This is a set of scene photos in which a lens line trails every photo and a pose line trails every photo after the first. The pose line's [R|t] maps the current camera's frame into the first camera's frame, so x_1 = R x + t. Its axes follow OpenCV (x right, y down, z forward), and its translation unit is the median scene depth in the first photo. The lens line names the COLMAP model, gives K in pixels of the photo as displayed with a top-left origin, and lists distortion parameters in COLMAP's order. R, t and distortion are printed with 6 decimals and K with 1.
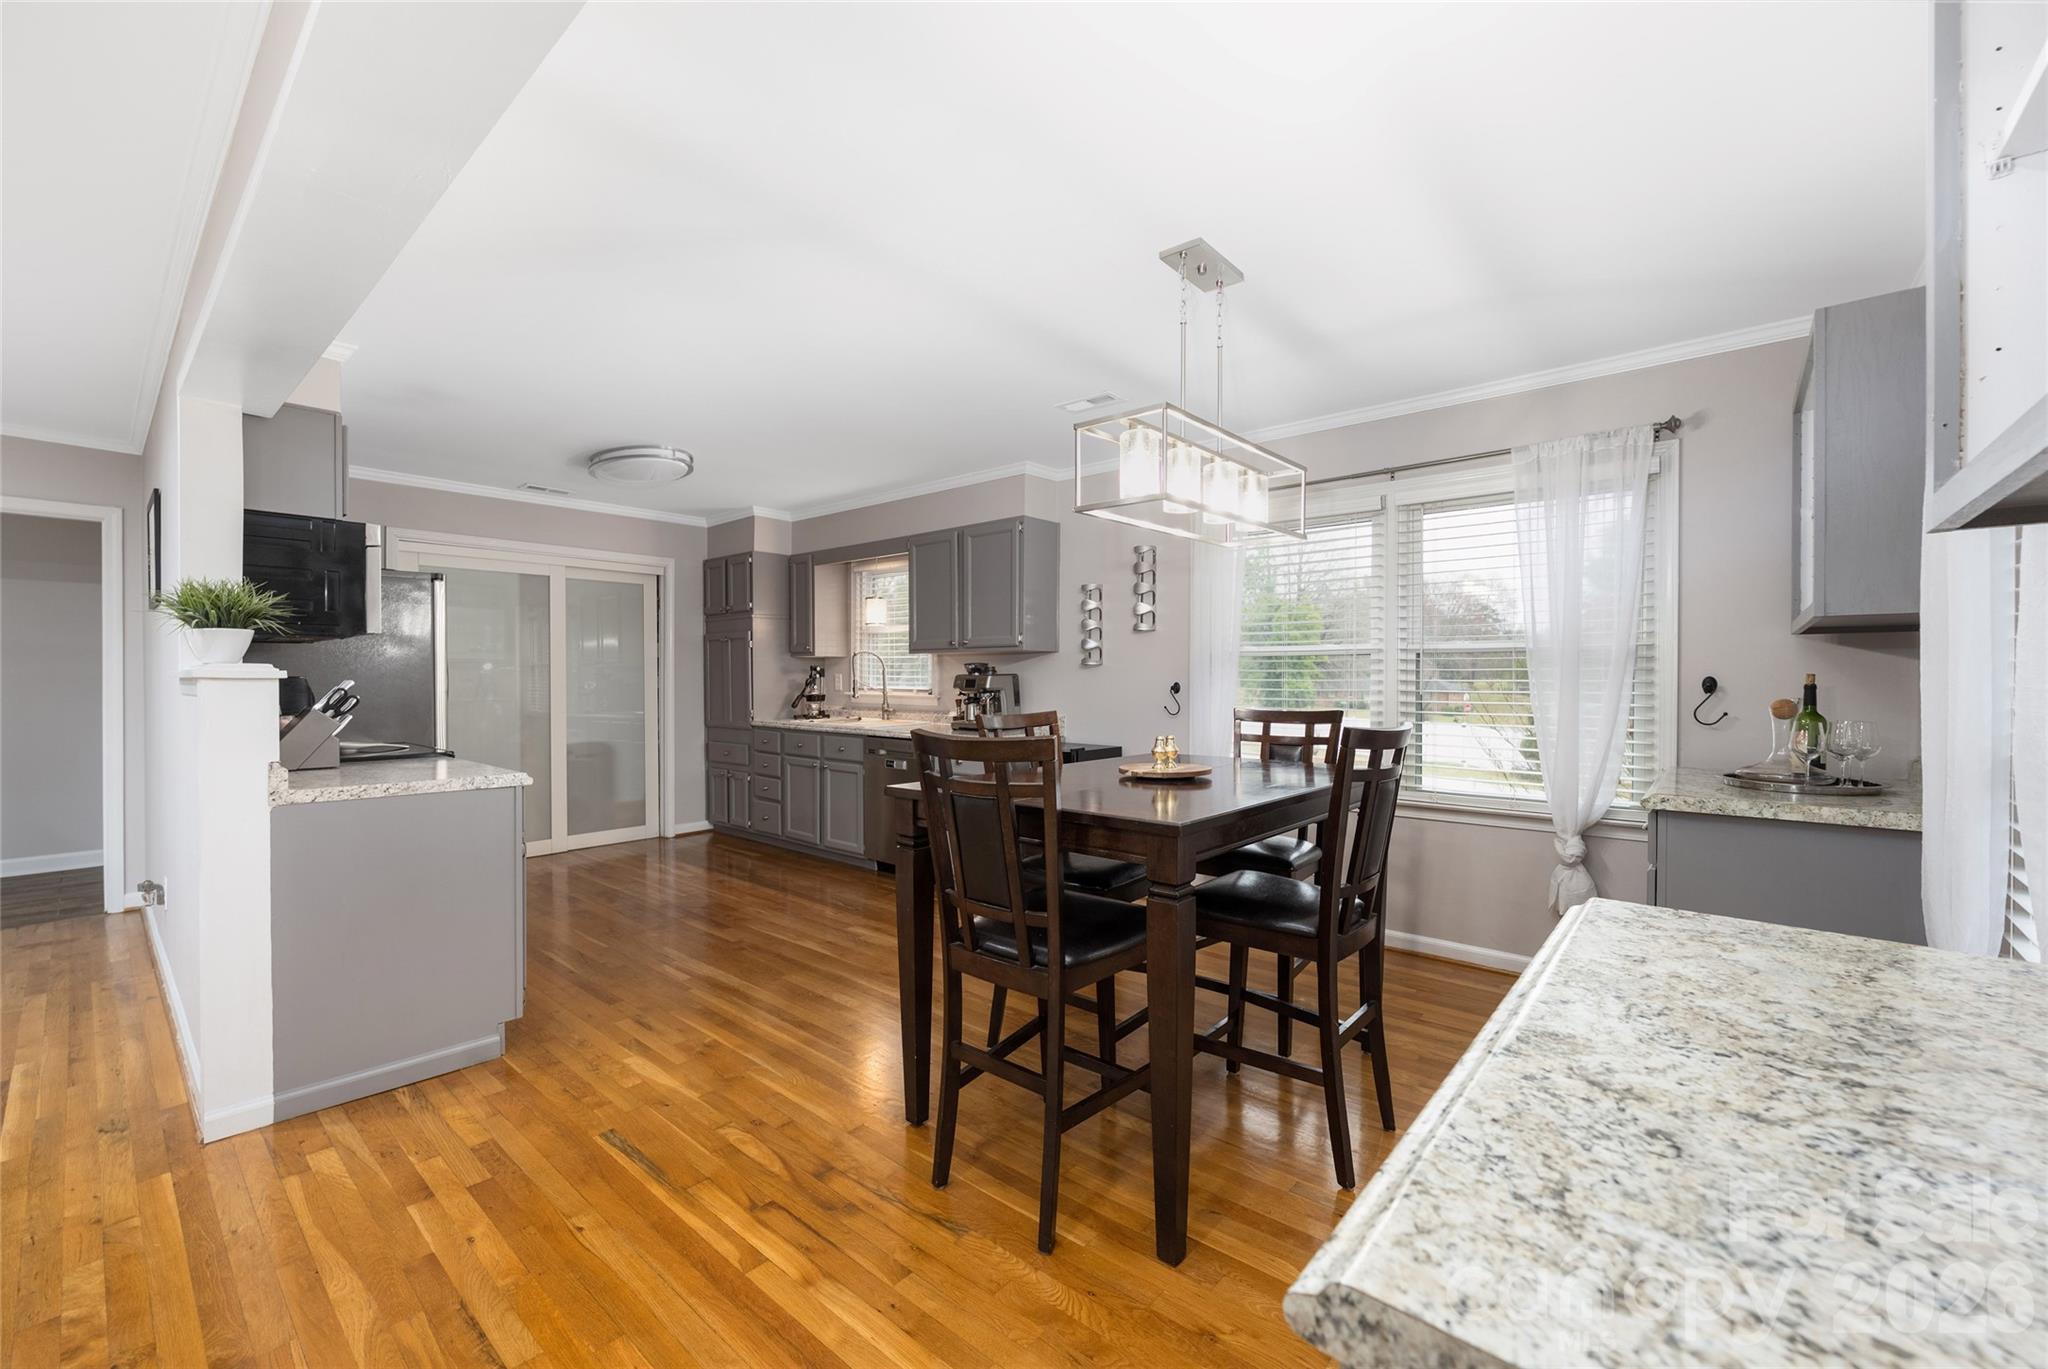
lens RADIAL K [[815.8, 0, 1023.1], [0, 815.8, 684.8], [0, 0, 1]] dist [-0.002656, -0.000411]
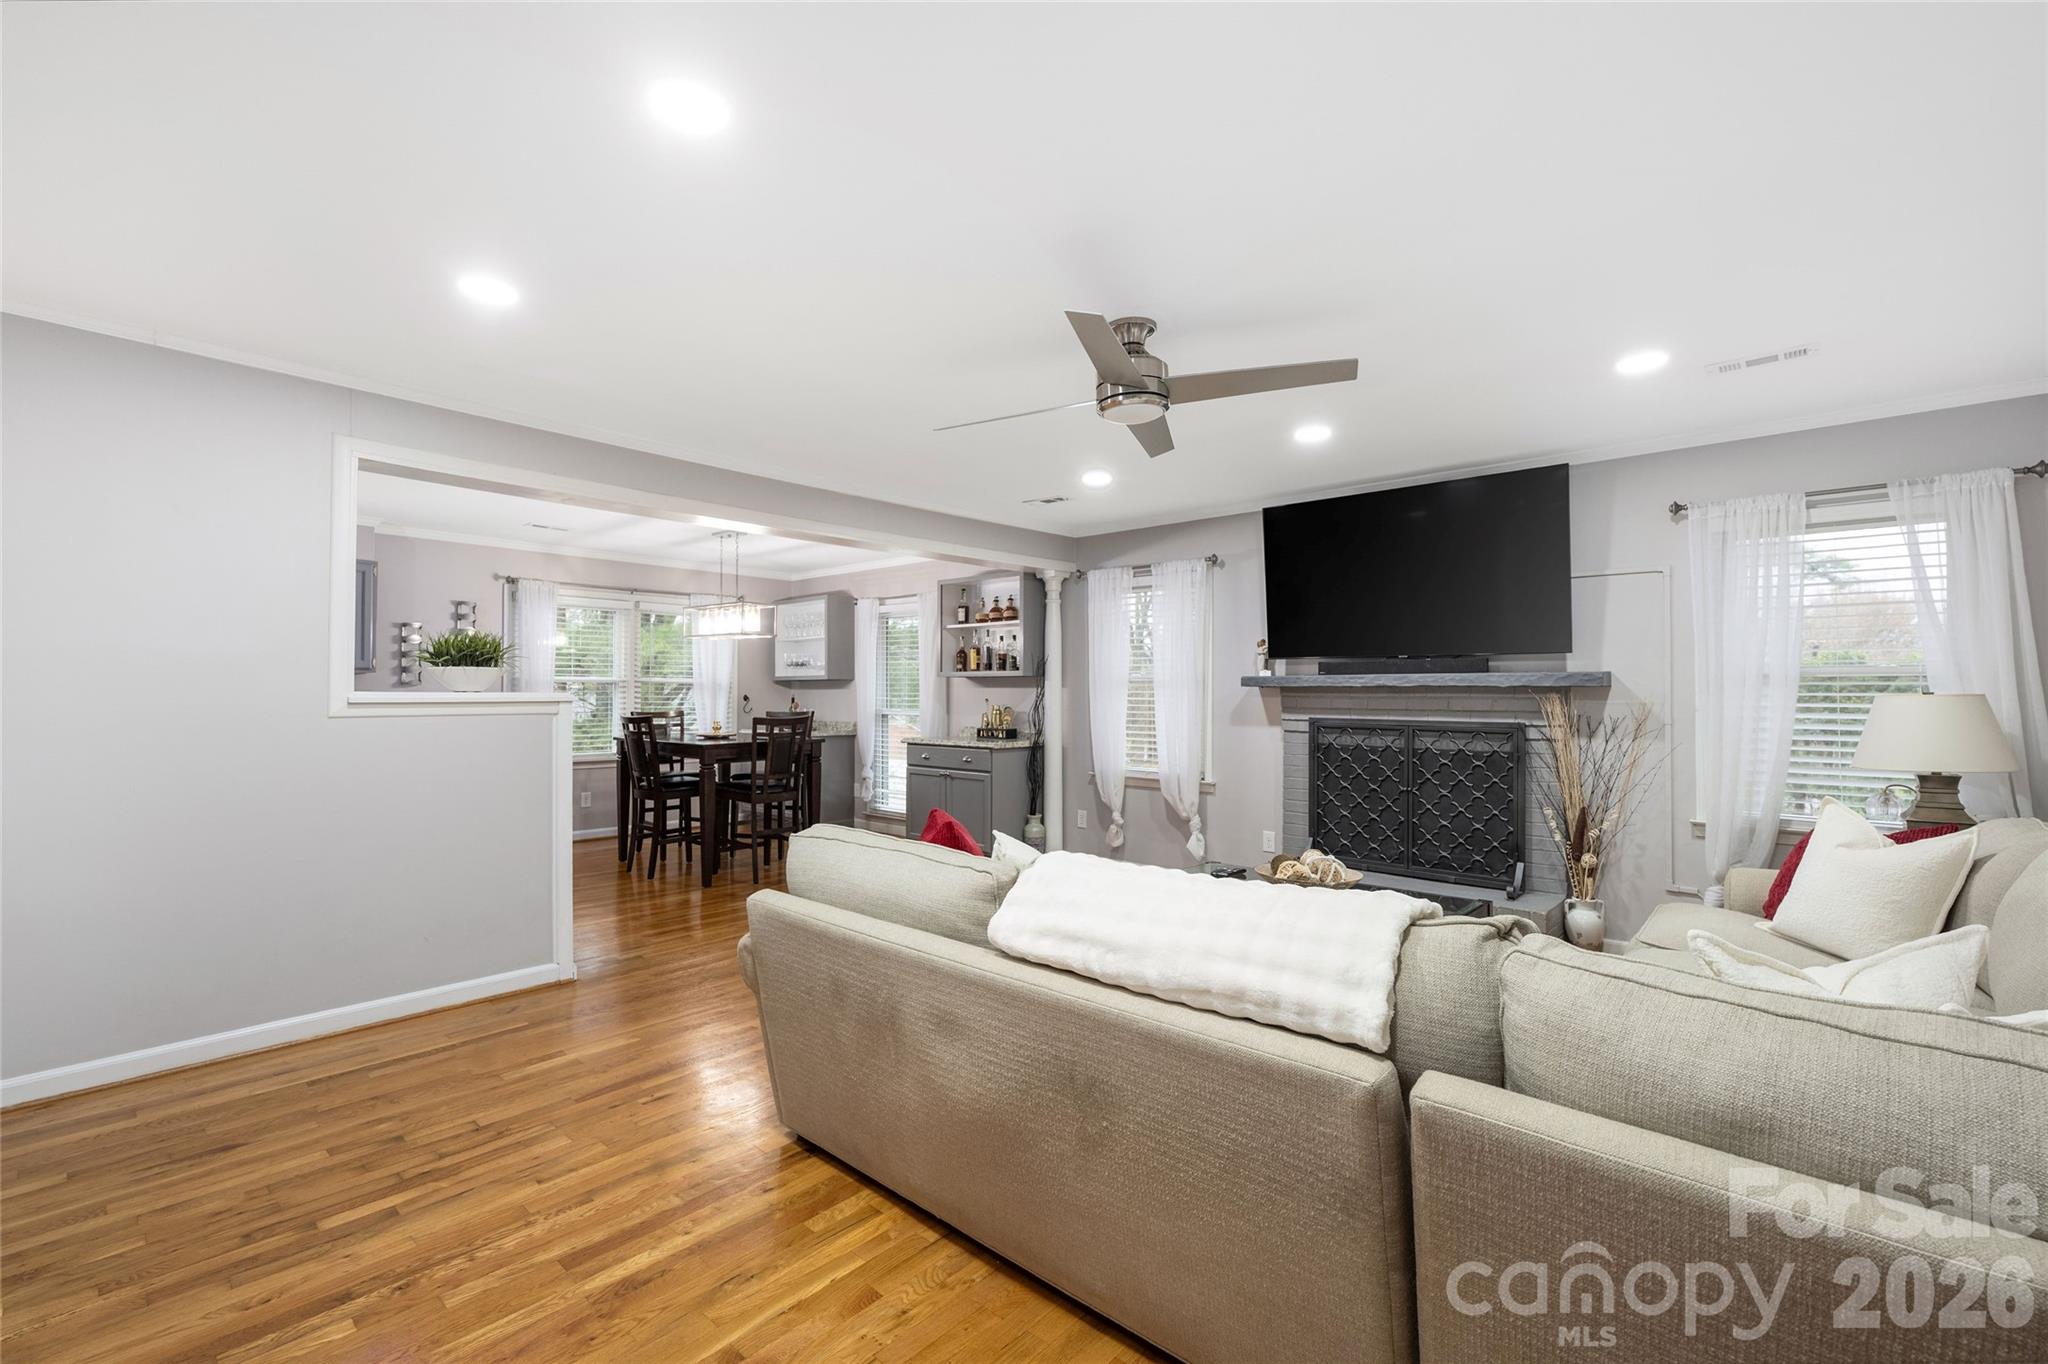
lens RADIAL K [[880.6, 0, 1024.0], [0, 880.6, 682.0], [0, 0, 1]] dist [-0.001831, -0.000059]
pose [[0.020461, 0.008881, 0.999751, -1.150889], [0.003943, 0.999952, -0.008963, -0.013109], [-0.999783, 0.004125, 0.020425, 0.014238]]
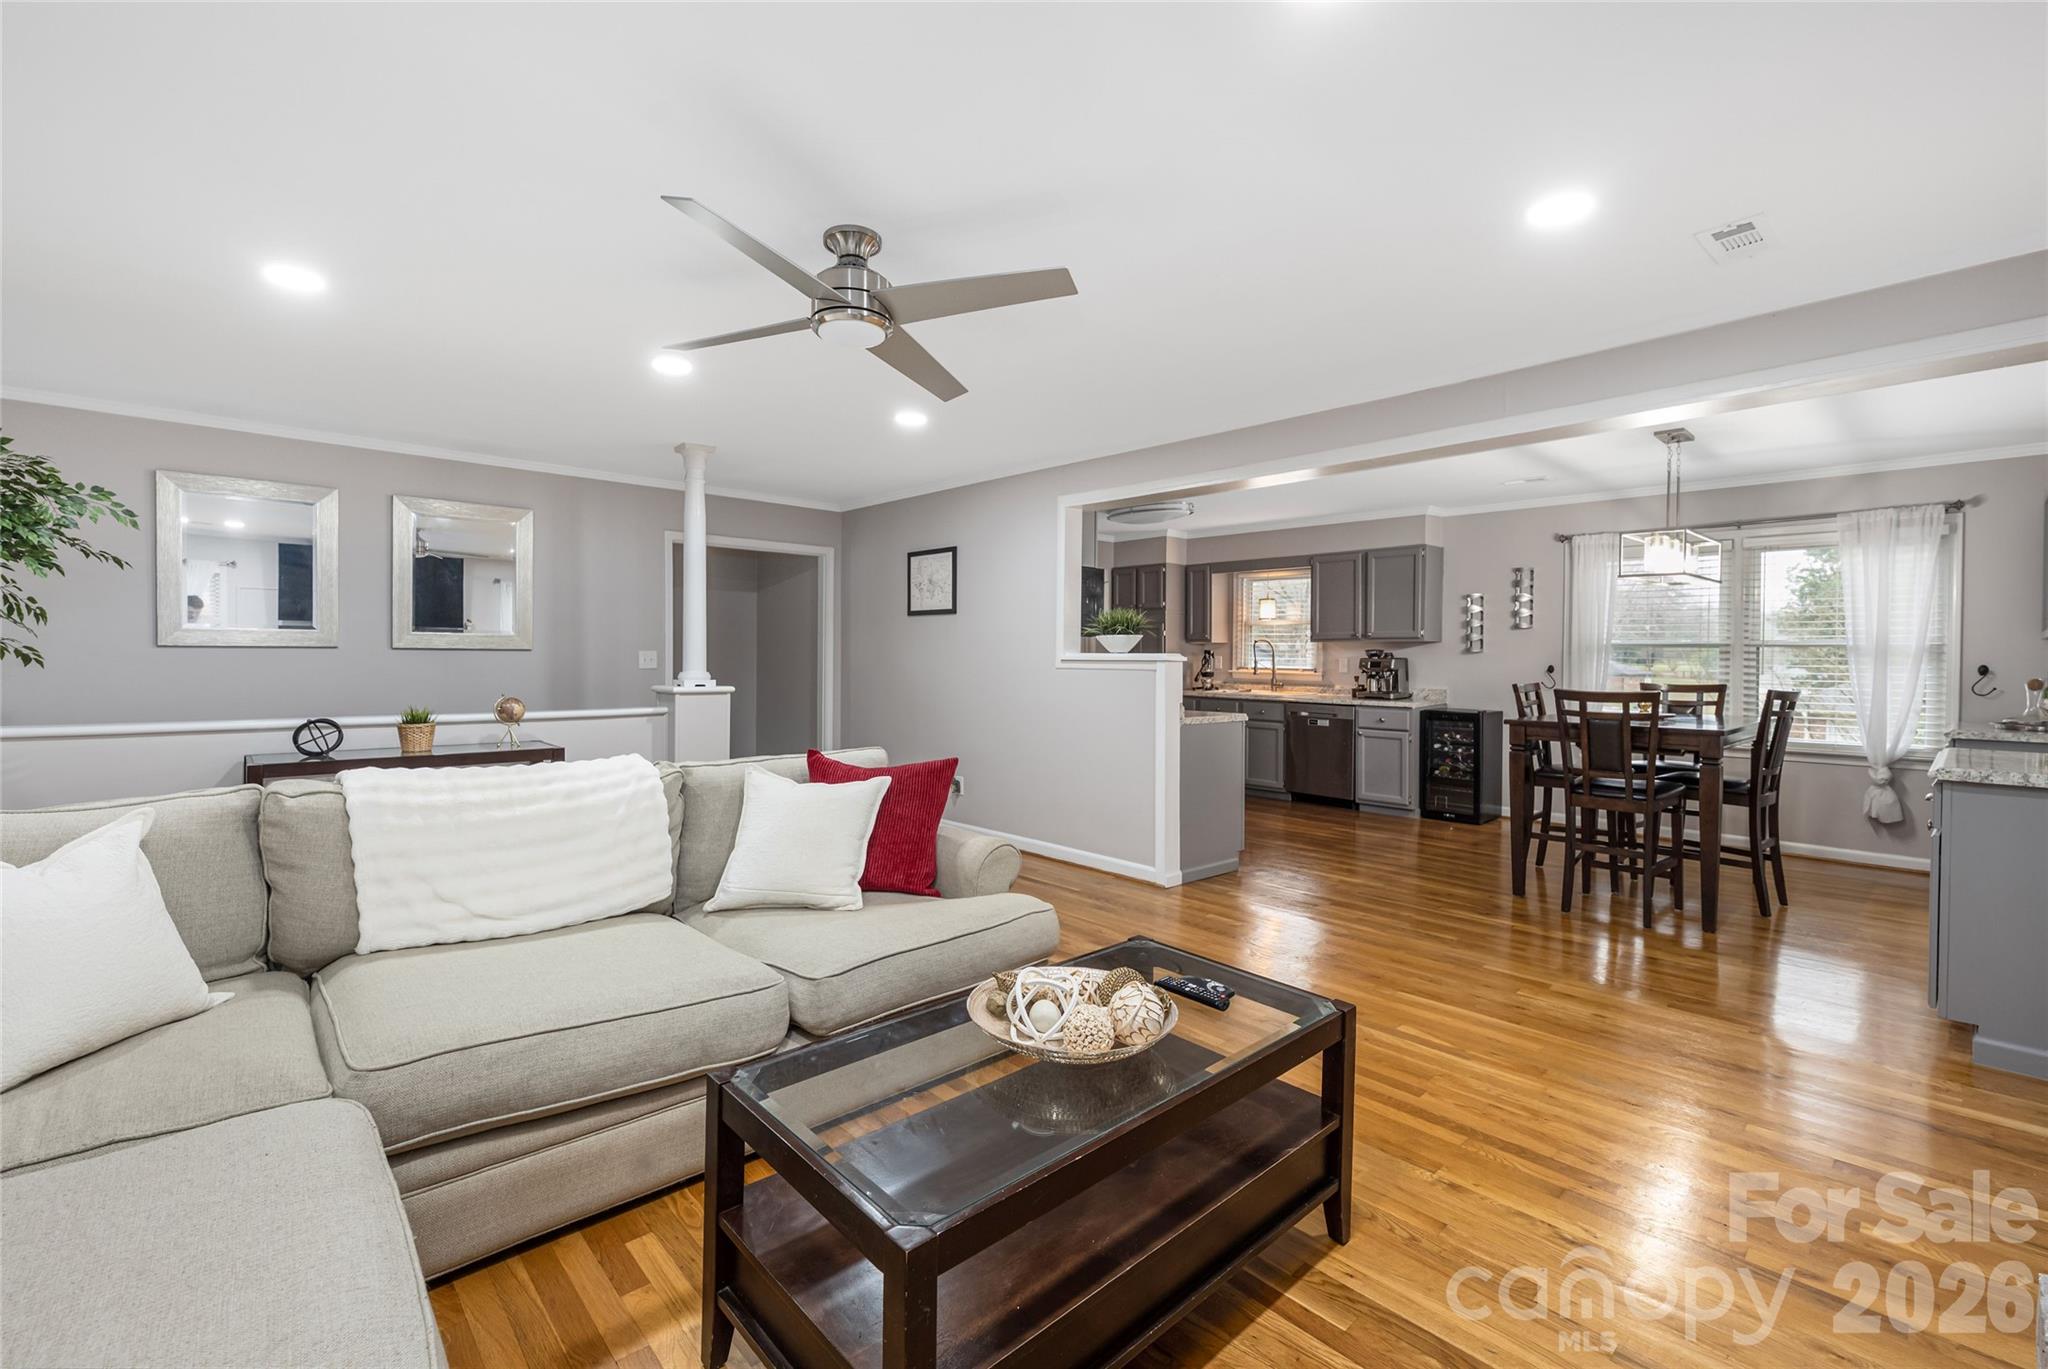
lens RADIAL K [[870.9, 0, 1026.7], [0, 870.9, 663.6], [0, 0, 1]] dist [-0.000307, -0.000034]
pose [[0.993532, 0.007071, -0.113336, -0.454849], [-0.006989, 0.999975, 0.001115, -0.000937], [0.113341, -0.000316, 0.993556, -0.498904]]
